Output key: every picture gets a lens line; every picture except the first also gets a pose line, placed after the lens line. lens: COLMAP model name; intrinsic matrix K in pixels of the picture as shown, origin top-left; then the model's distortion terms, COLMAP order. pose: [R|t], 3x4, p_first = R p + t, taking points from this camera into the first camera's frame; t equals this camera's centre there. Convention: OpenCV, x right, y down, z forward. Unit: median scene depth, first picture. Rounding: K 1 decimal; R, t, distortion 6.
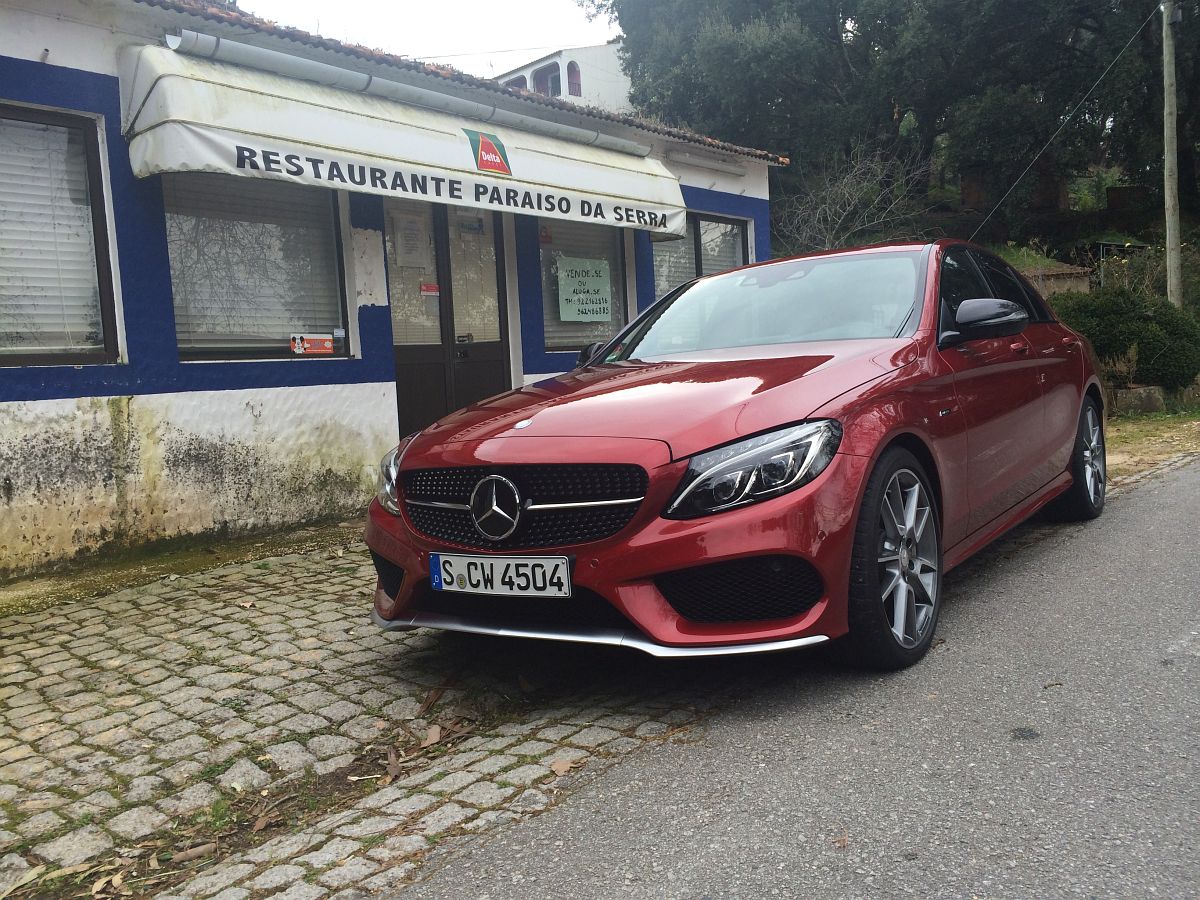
lens RADIAL K [[1011.3, 0, 599.3], [0, 1011.3, 440.9], [0, 0, 1]] dist [0.039238, -0.032592]
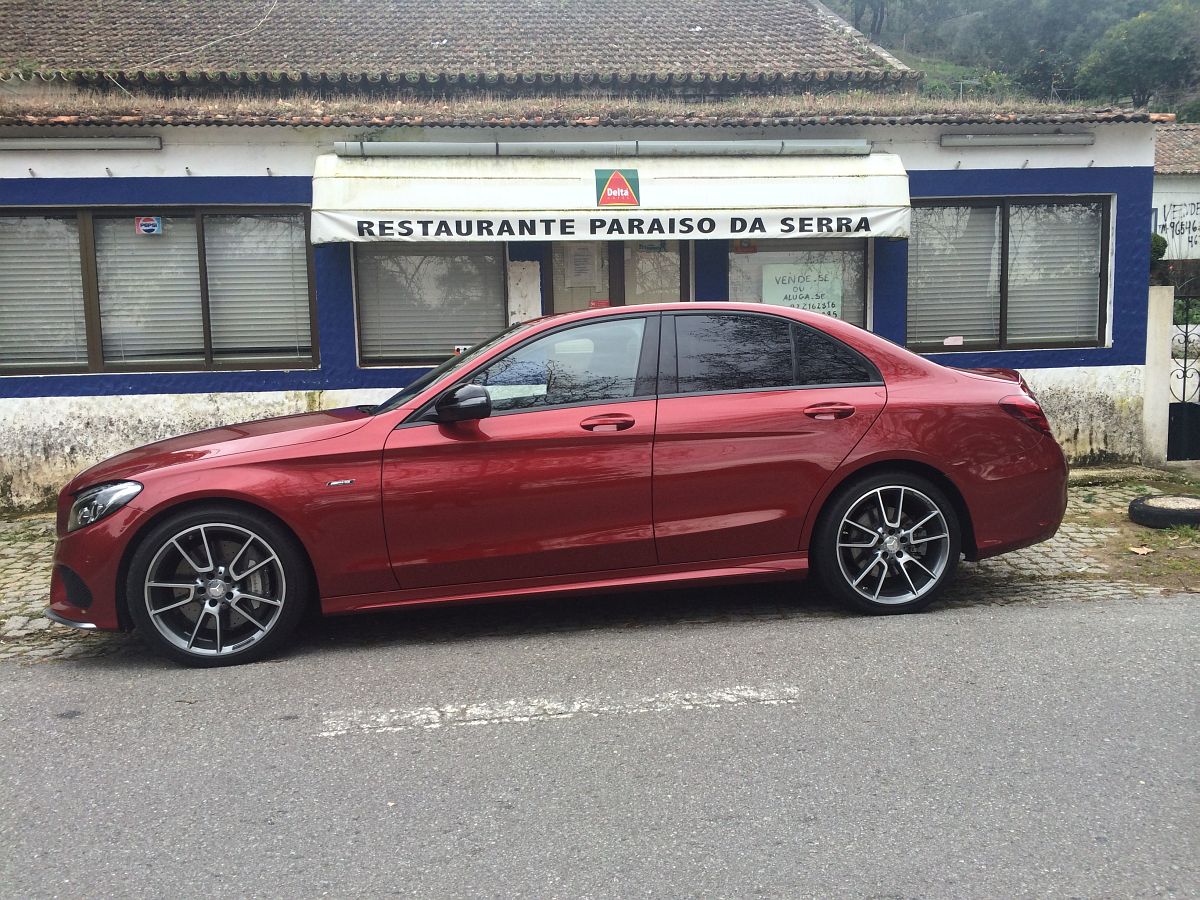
lens RADIAL K [[1011.3, 0, 600.6], [0, 1011.3, 450.2], [0, 0, 1]] dist [0.039238, -0.032592]
pose [[0.716383, 0.117557, -0.687732, 0.741793], [-0.063205, 0.992585, 0.103829, -0.116934], [0.694839, -0.030913, 0.718501, 0.173801]]
